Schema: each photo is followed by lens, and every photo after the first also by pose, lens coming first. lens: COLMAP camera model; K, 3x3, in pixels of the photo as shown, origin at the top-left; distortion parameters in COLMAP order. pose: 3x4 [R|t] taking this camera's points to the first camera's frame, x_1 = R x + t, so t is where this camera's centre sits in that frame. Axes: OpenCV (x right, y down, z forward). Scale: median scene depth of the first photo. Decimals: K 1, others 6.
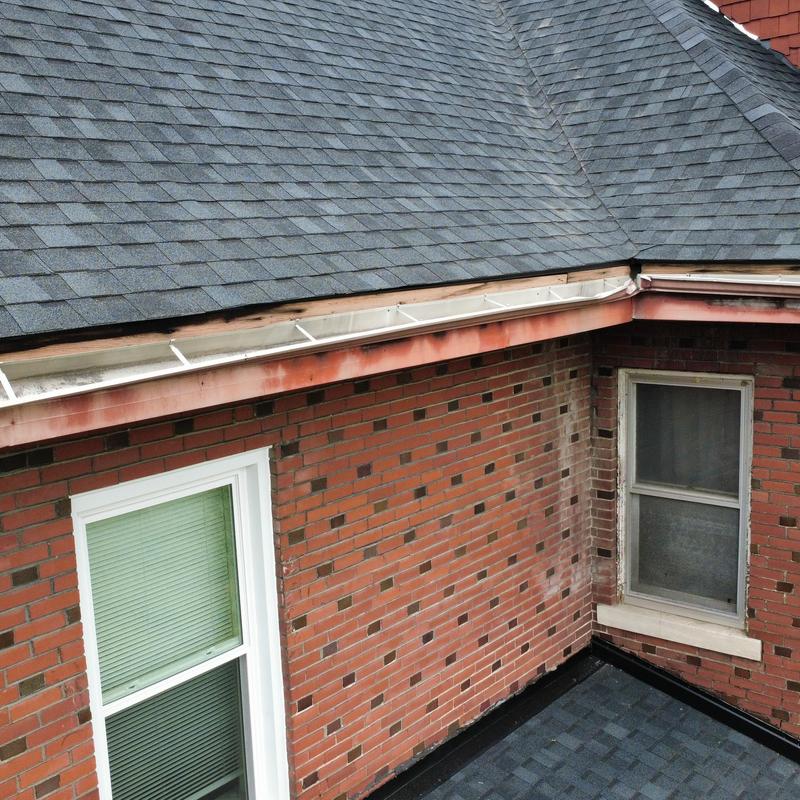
lens RADIAL K [[970.6, 0, 400.0], [0, 970.6, 400.0], [0, 0, 1]] dist [-0.001513, 0.011551]
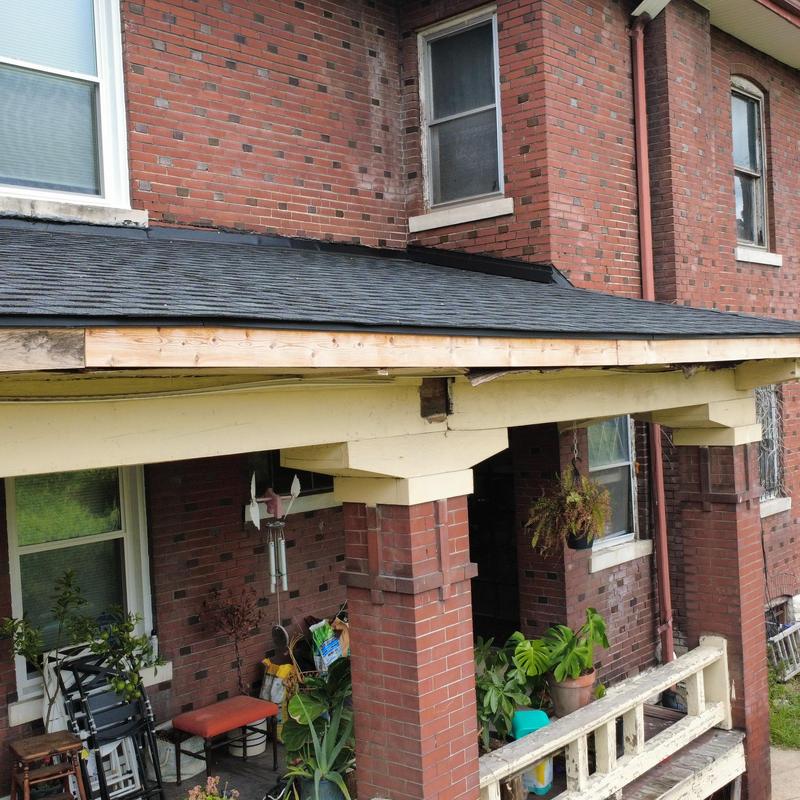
lens RADIAL K [[970.6, 0, 400.0], [0, 970.6, 400.0], [0, 0, 1]] dist [-0.001513, 0.011551]
pose [[0.999187, -0.006334, -0.039825, 0.255150], [0.000106, 0.987997, -0.154474, 0.692699], [0.040325, 0.154344, 0.987194, -0.267547]]
